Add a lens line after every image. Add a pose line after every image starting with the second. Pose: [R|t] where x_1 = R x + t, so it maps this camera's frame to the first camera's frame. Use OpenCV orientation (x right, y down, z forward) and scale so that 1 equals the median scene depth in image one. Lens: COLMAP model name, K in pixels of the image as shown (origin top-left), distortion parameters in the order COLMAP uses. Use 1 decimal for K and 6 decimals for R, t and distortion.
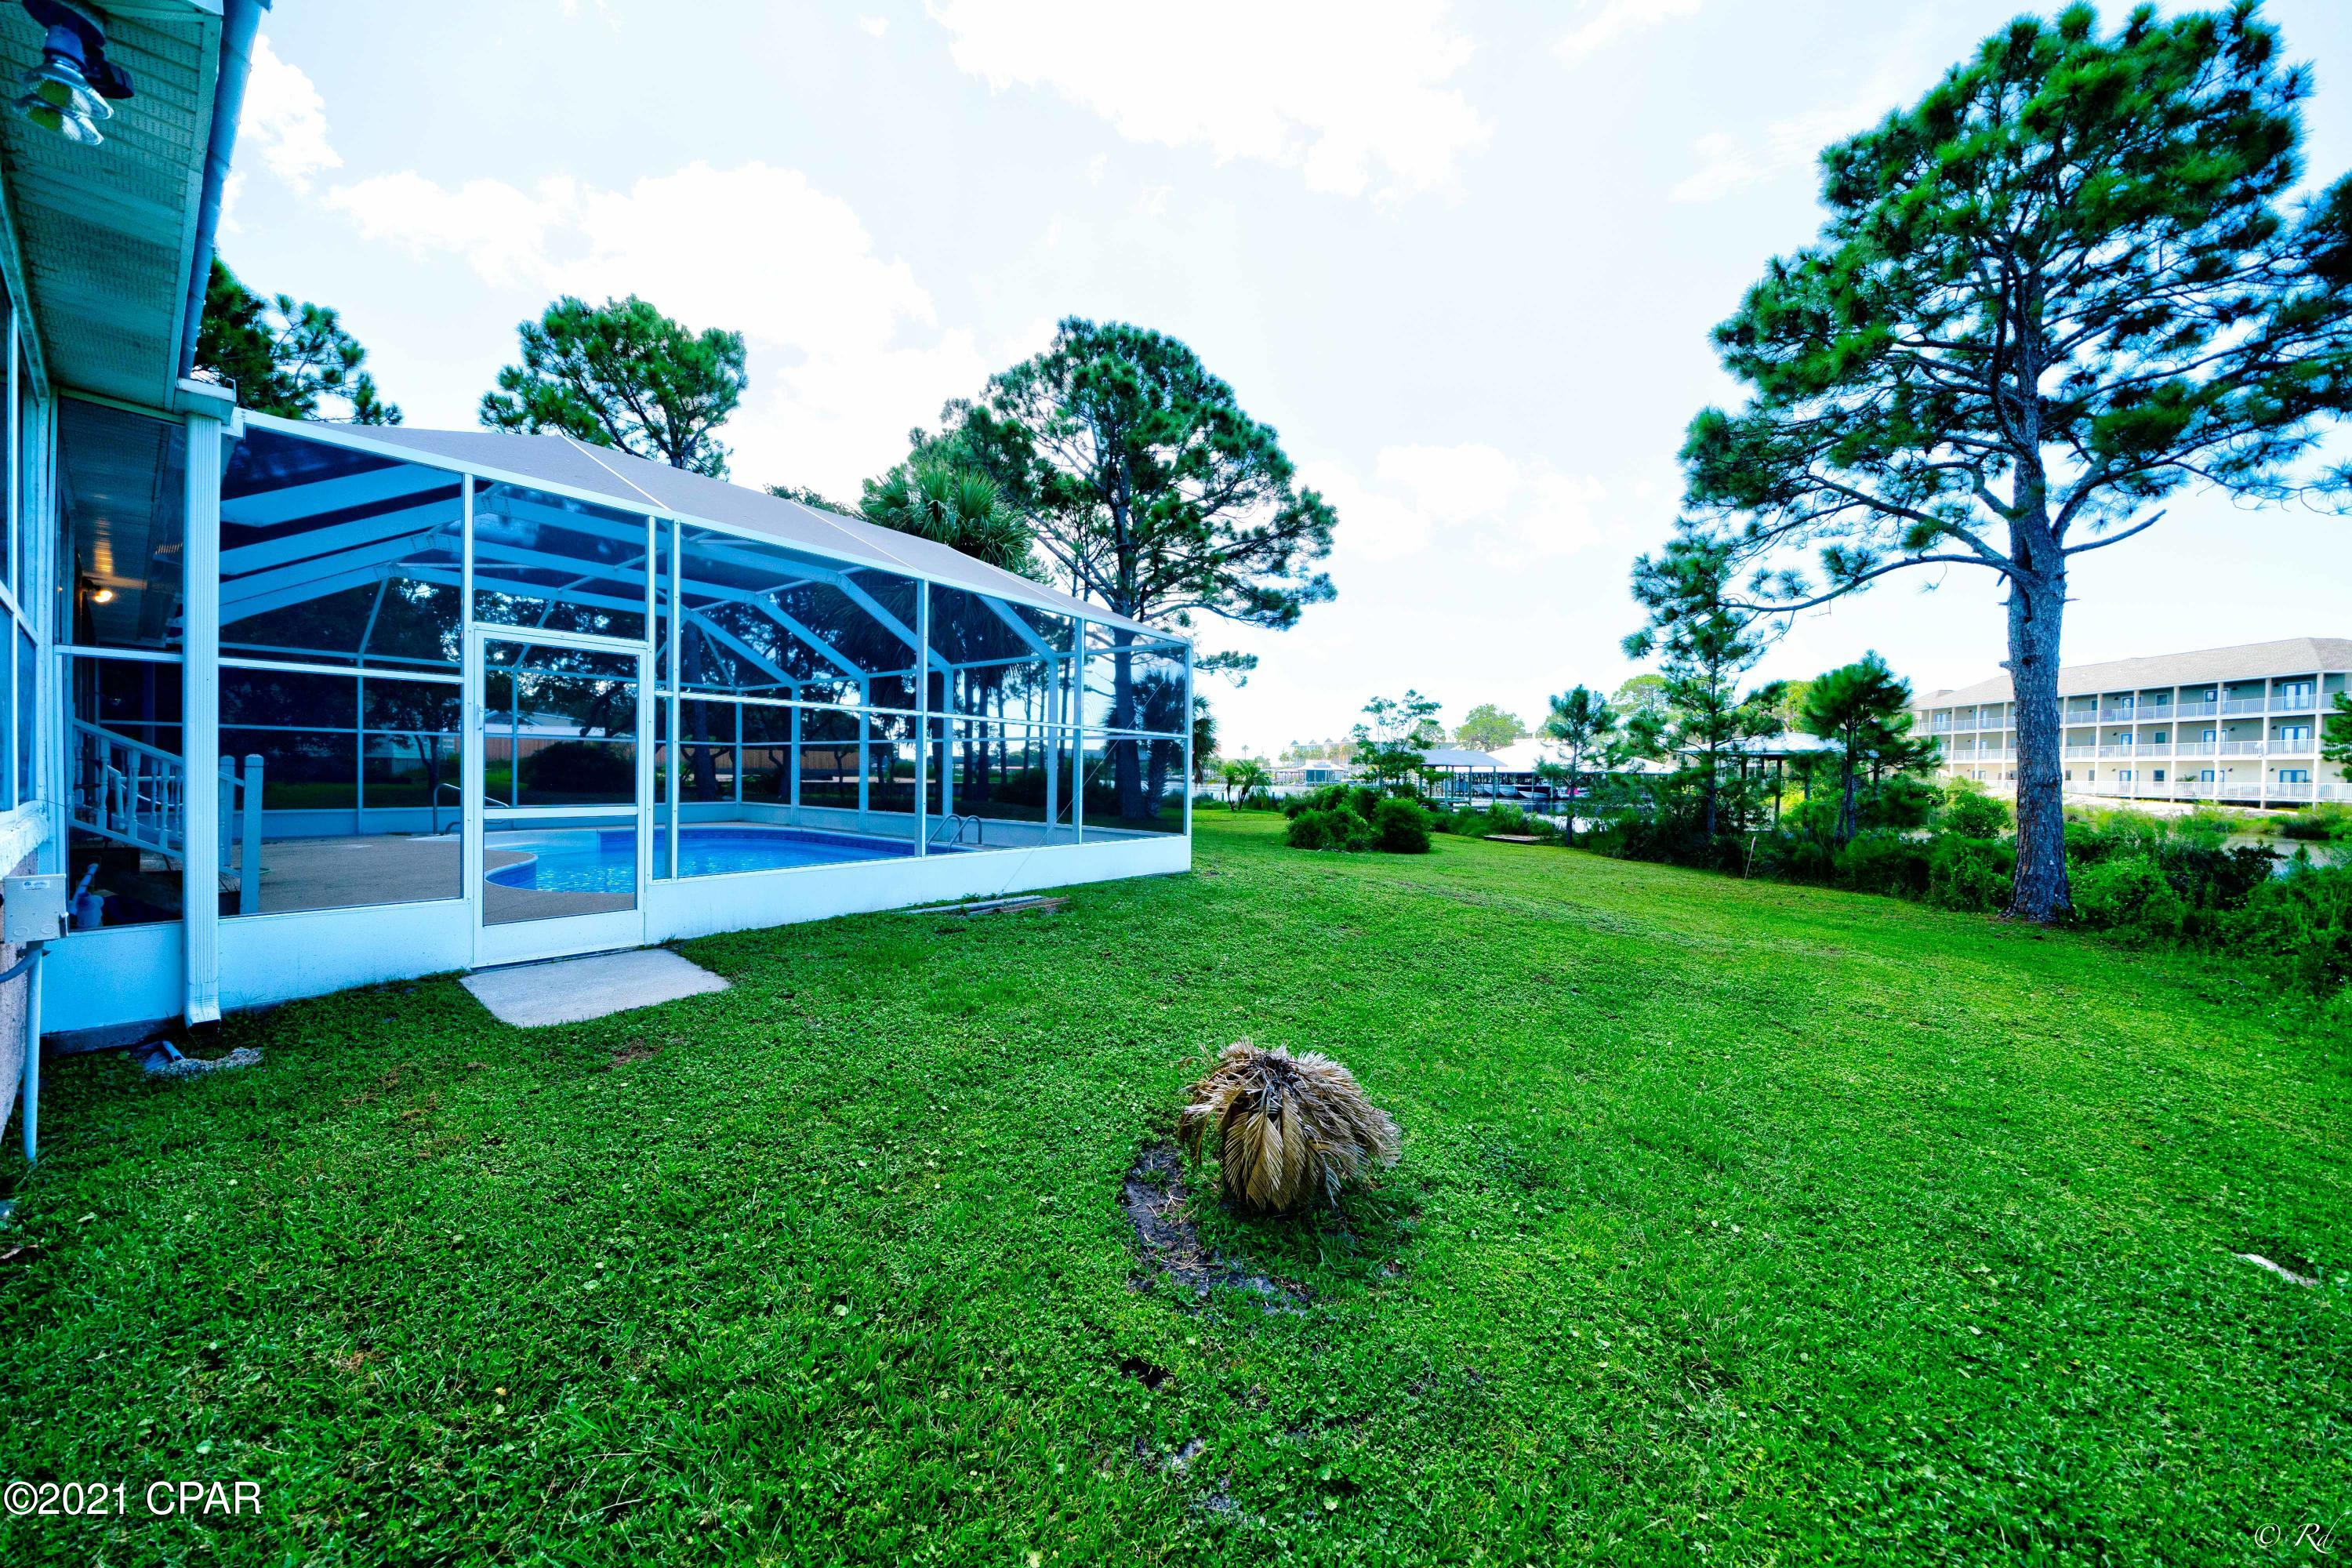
lens RADIAL K [[809.9, 0, 1169.6], [0, 809.9, 785.4], [0, 0, 1]] dist [-0.001721, -0.000275]
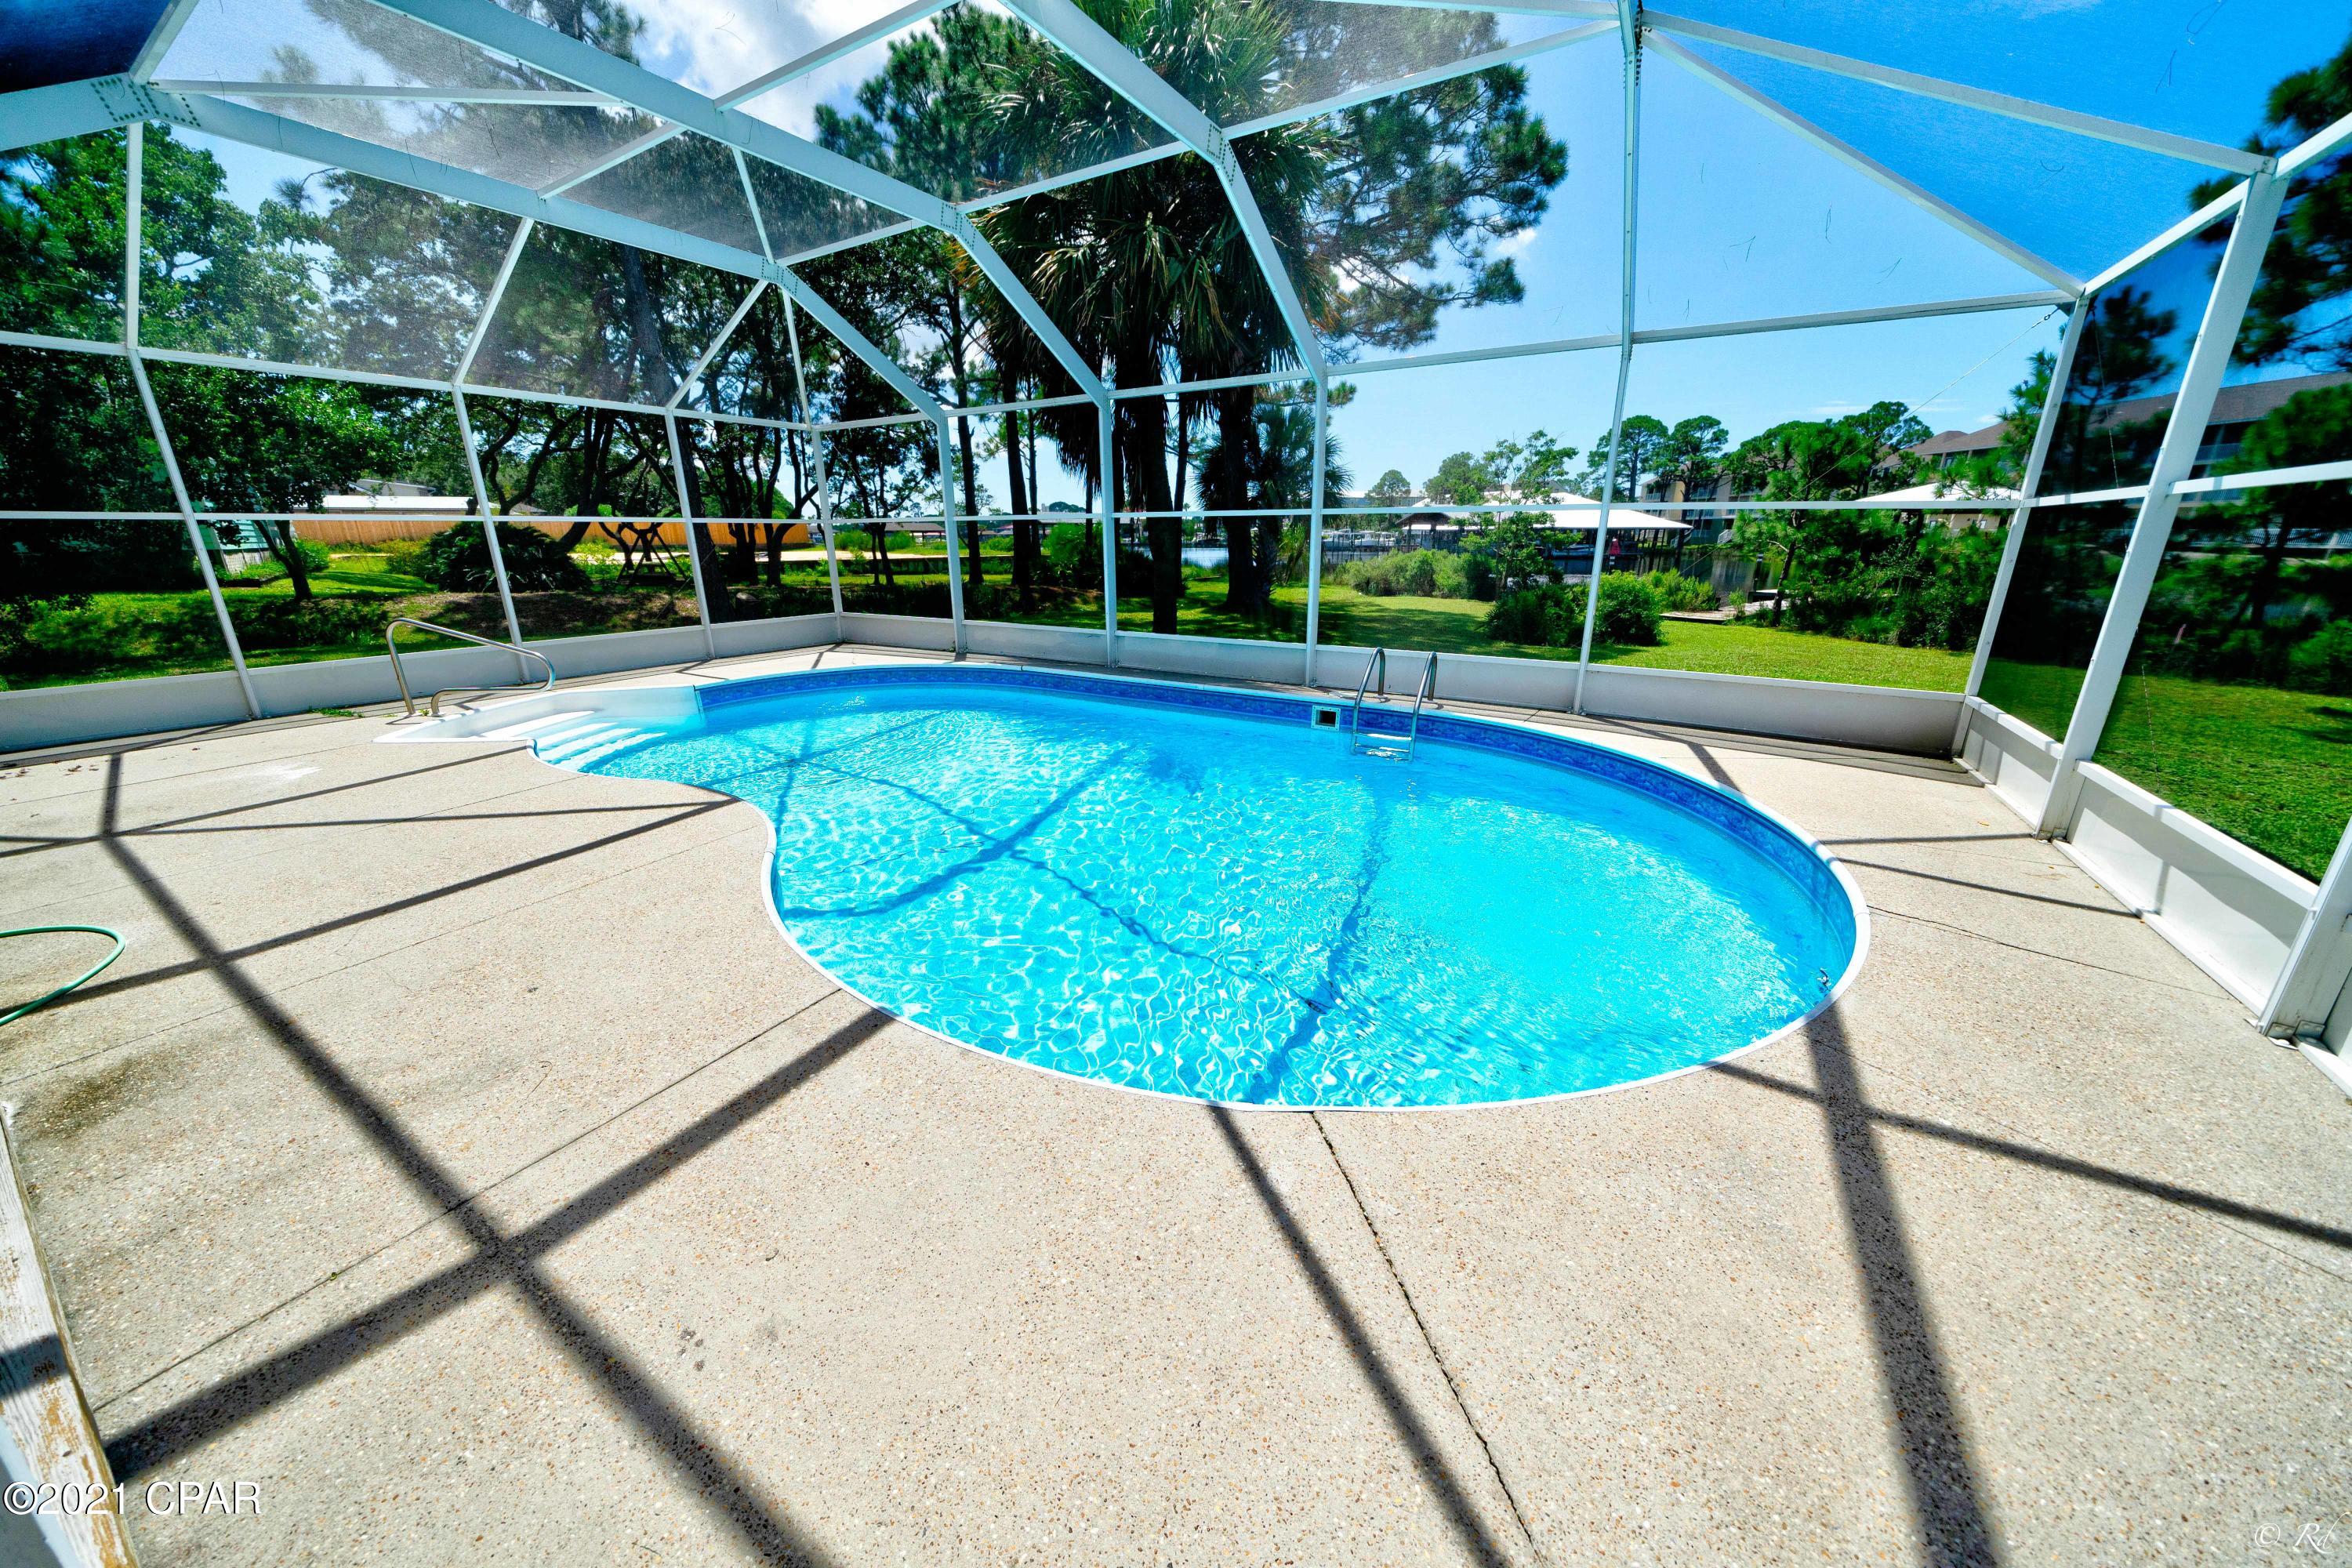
lens RADIAL K [[801.0, 0, 1170.9], [0, 801.0, 785.5], [0, 0, 1]] dist [-0.006275, 0.000096]
pose [[0.995356, -0.046086, 0.084516, -0.152138], [0.019980, 0.957741, 0.286936, -0.012621], [-0.094168, -0.283914, 0.954214, 0.148663]]
